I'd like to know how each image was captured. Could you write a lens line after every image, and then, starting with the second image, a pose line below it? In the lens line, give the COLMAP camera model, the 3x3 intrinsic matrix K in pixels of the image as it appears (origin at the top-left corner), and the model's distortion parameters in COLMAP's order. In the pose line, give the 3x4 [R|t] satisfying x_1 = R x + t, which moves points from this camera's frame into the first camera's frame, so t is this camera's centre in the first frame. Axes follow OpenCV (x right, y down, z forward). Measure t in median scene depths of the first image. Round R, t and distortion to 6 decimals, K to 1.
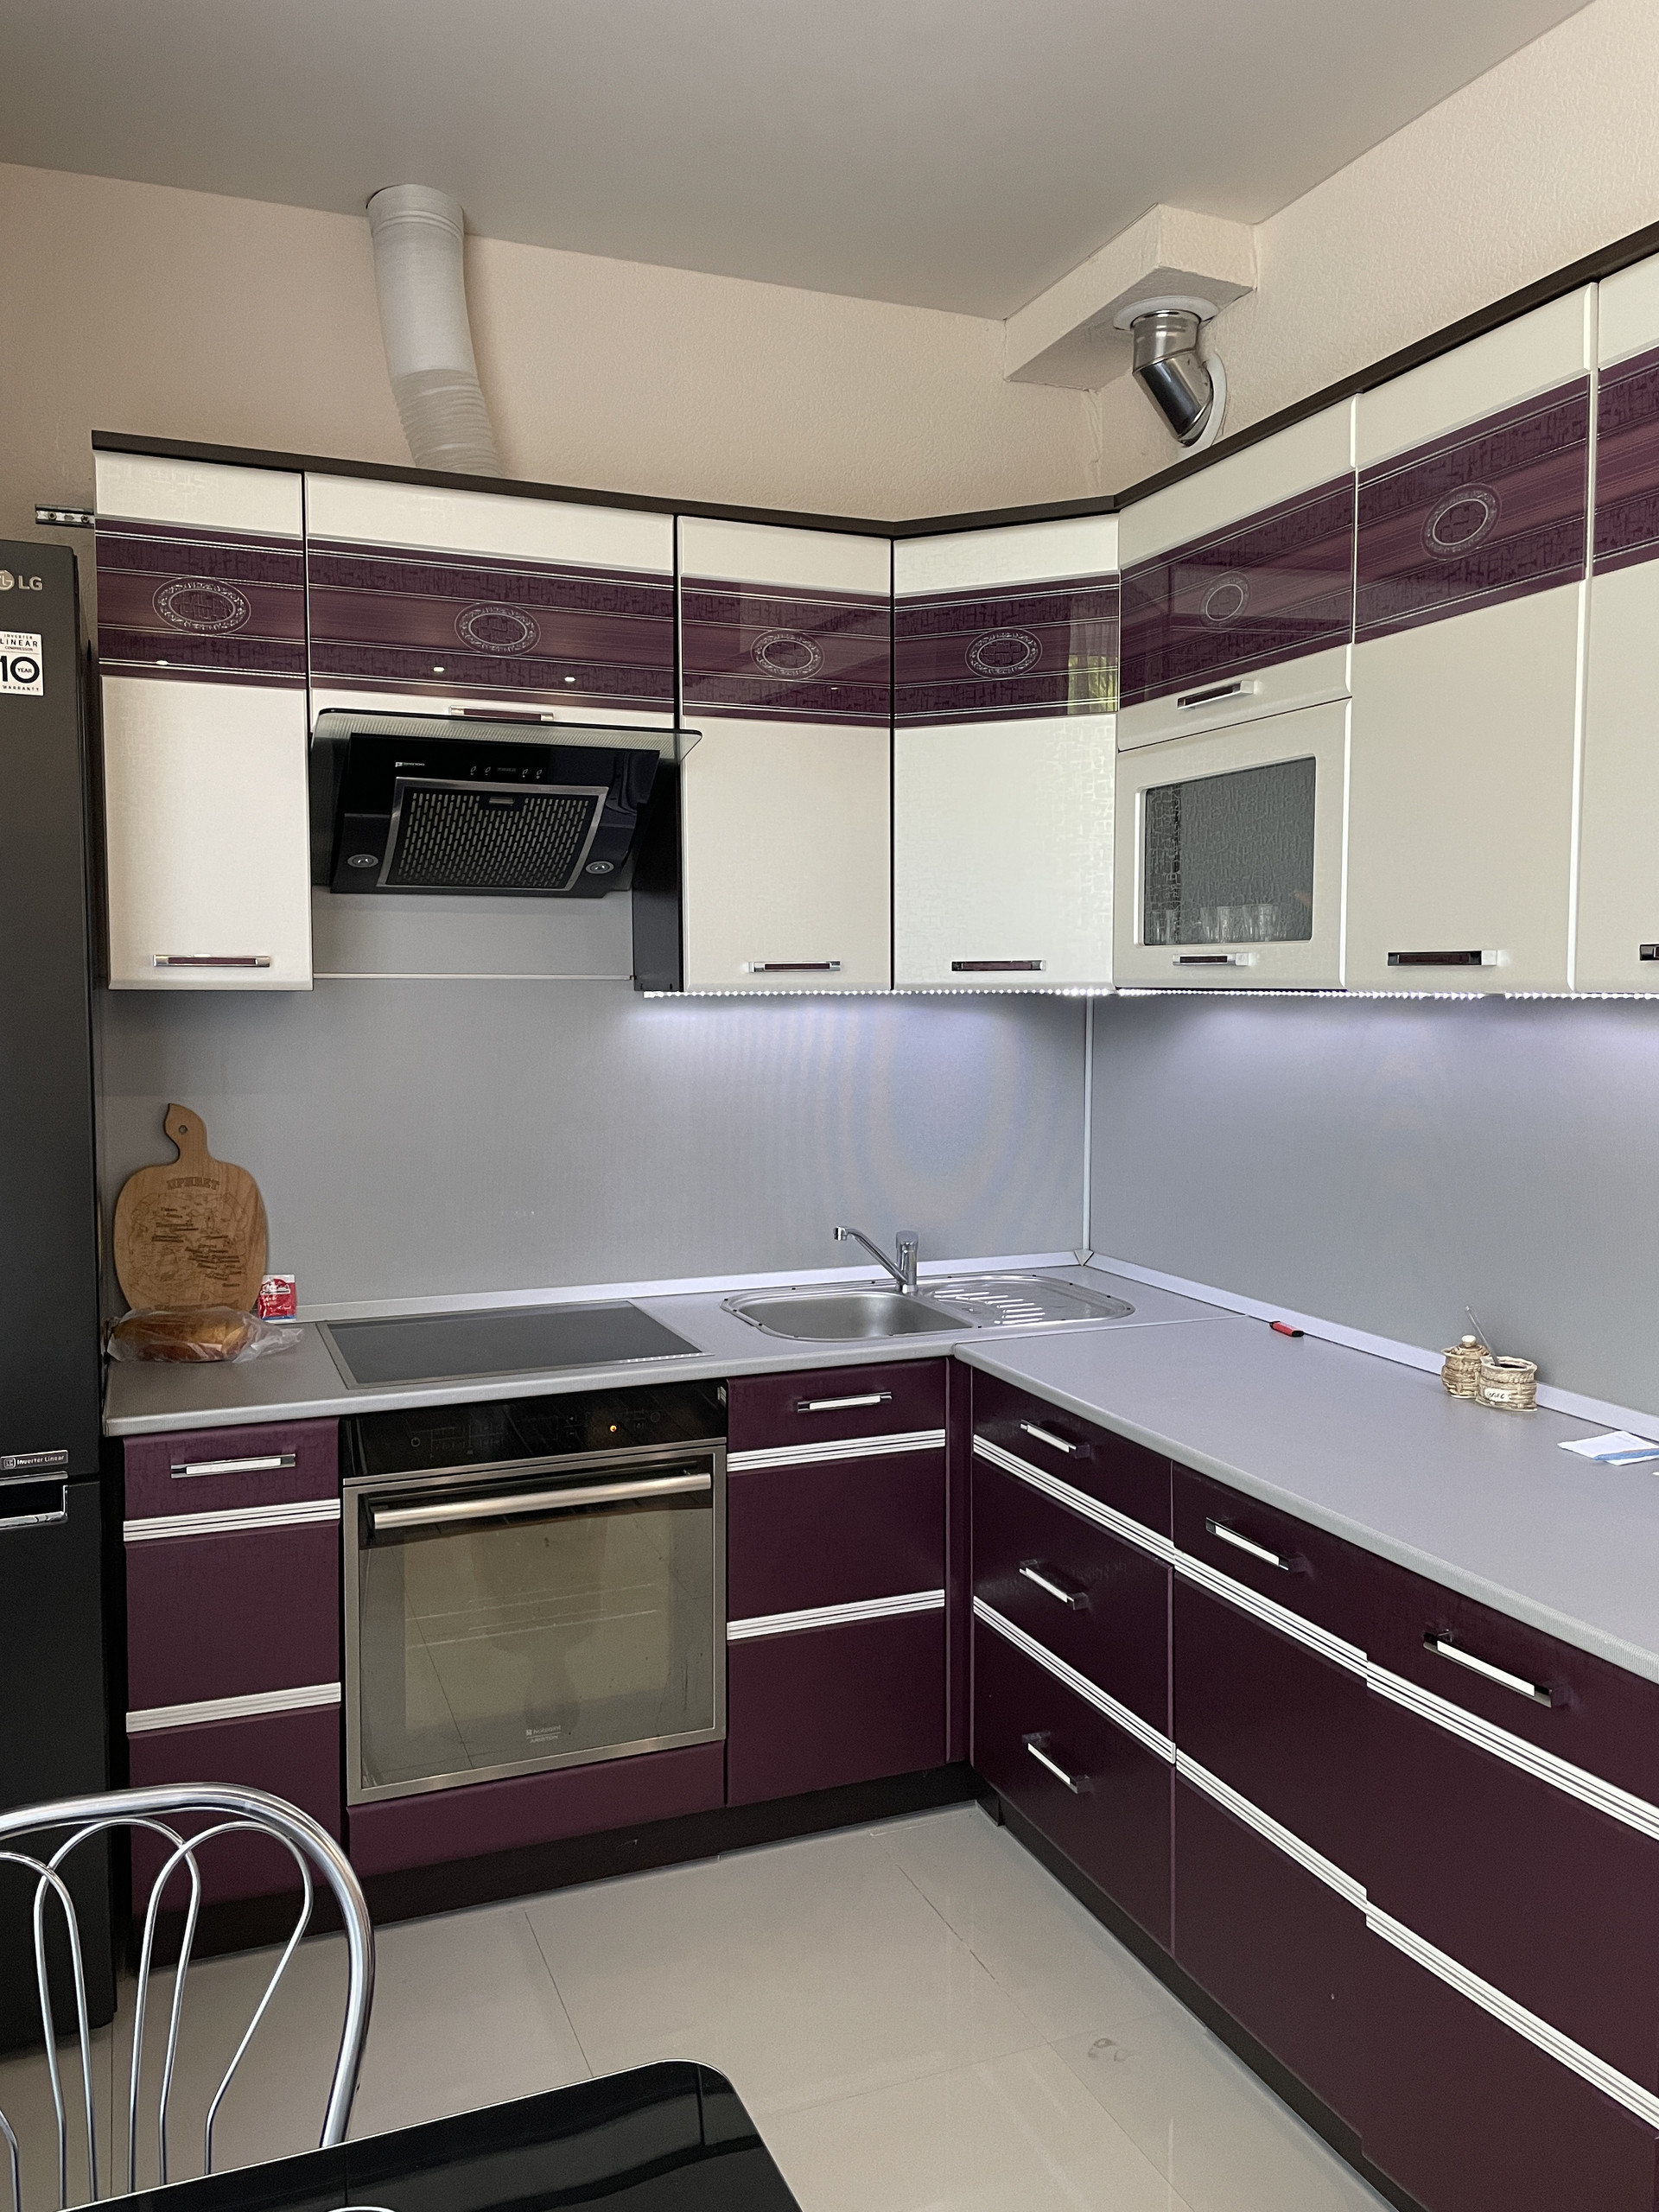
lens RADIAL K [[1682.7, 0, 828.6], [0, 1682.7, 1100.1], [0, 0, 1]] dist [0.013178, -0.002842]
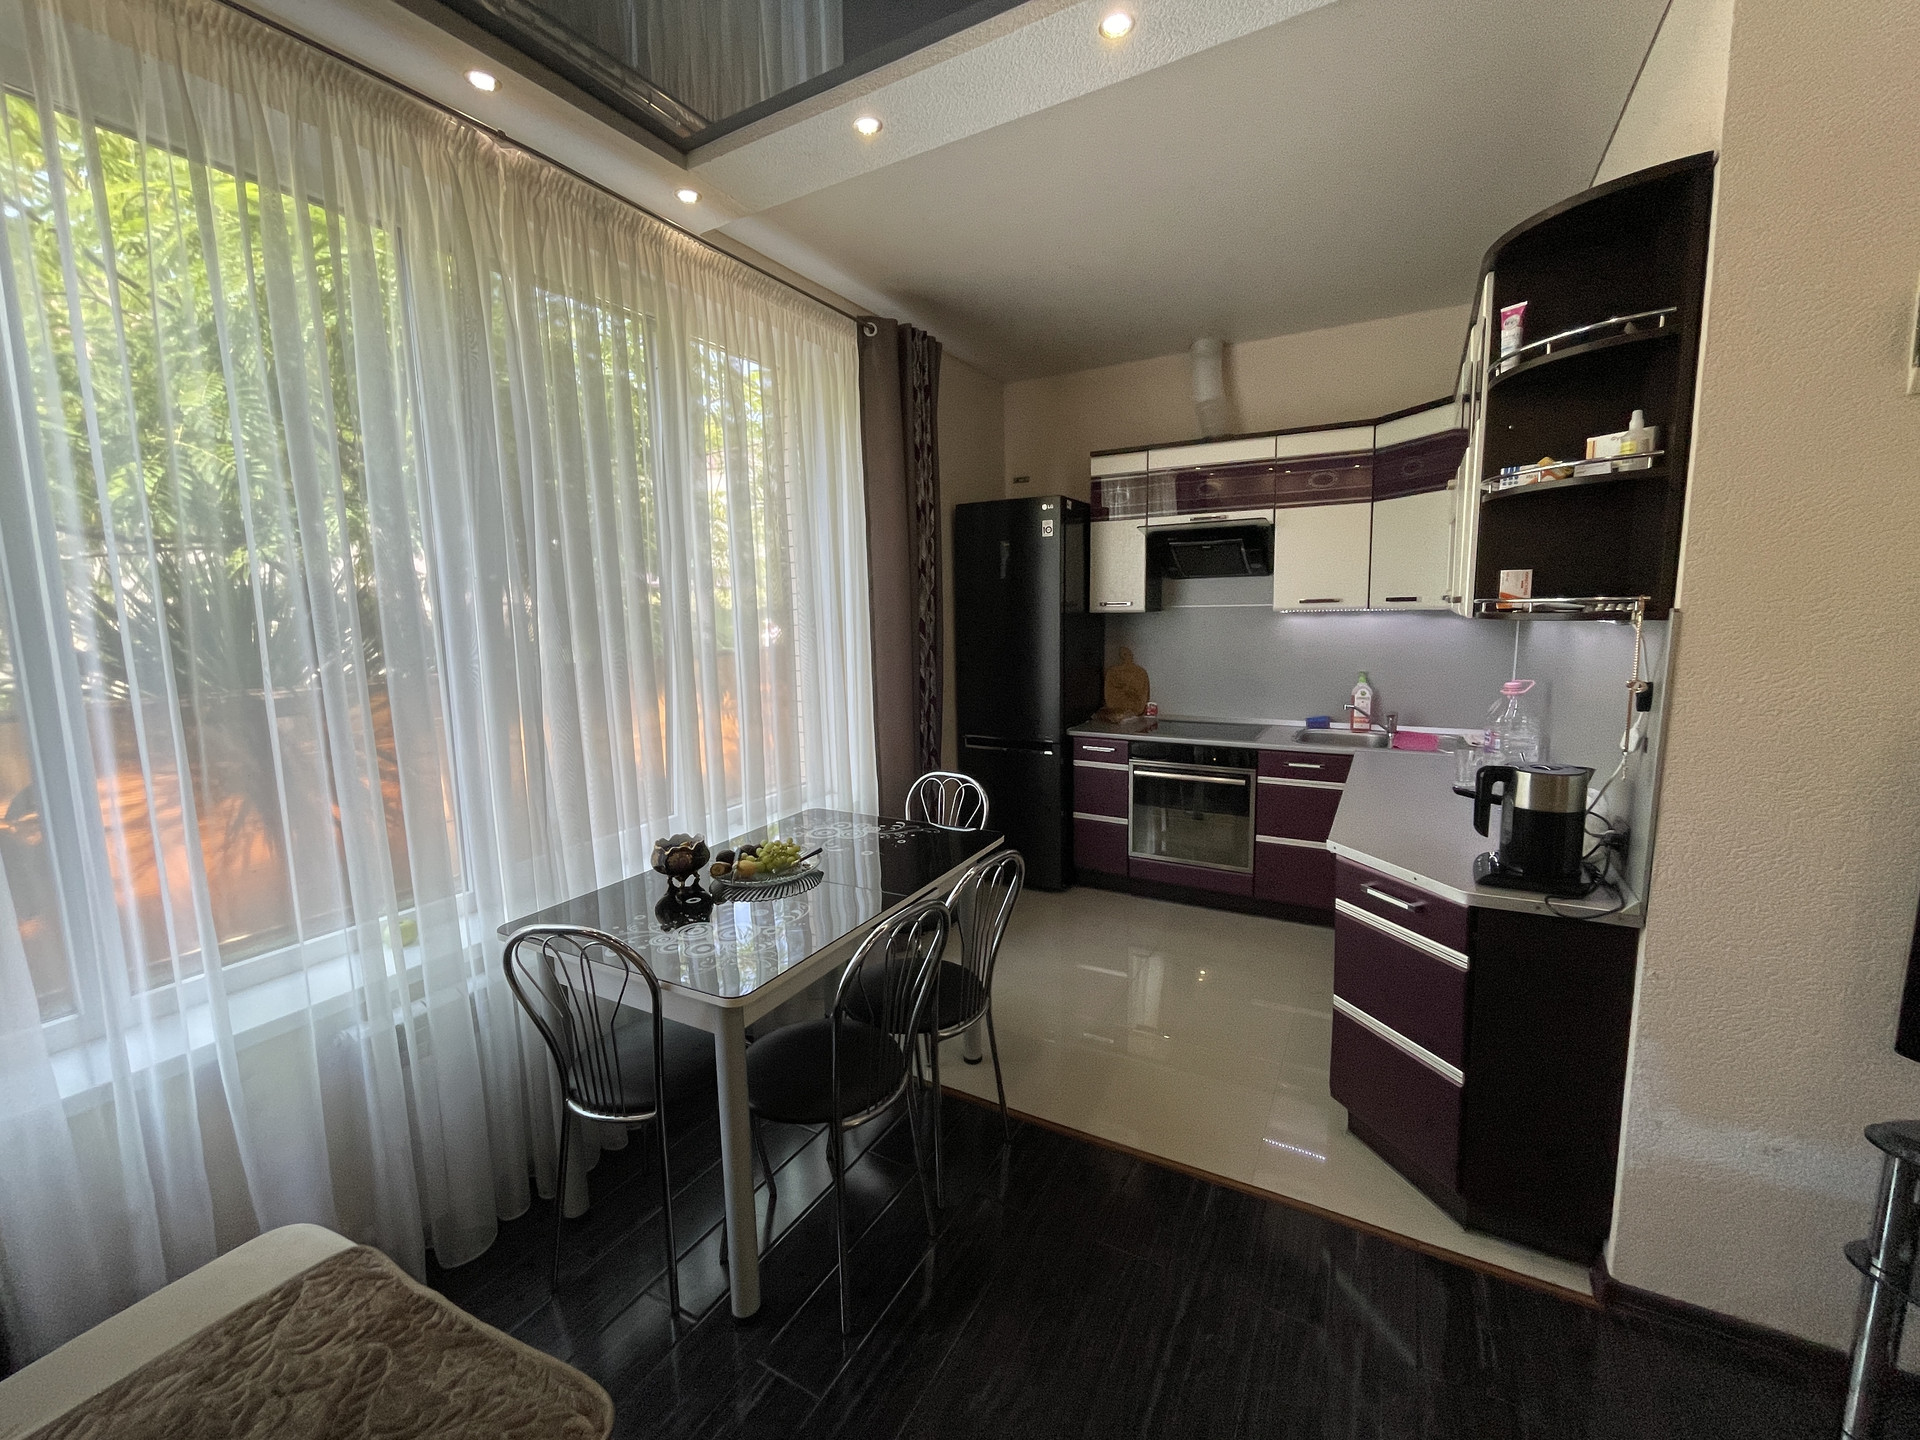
lens RADIAL K [[772.1, 0, 961.8], [0, 772.1, 714.8], [0, 0, 1]] dist [-0.014943, 0.000512]
pose [[0.622815, 0.096121, -0.776442, 0.599888], [-0.033118, 0.994774, 0.096584, -0.001171], [0.781668, -0.034440, 0.622743, -0.189176]]
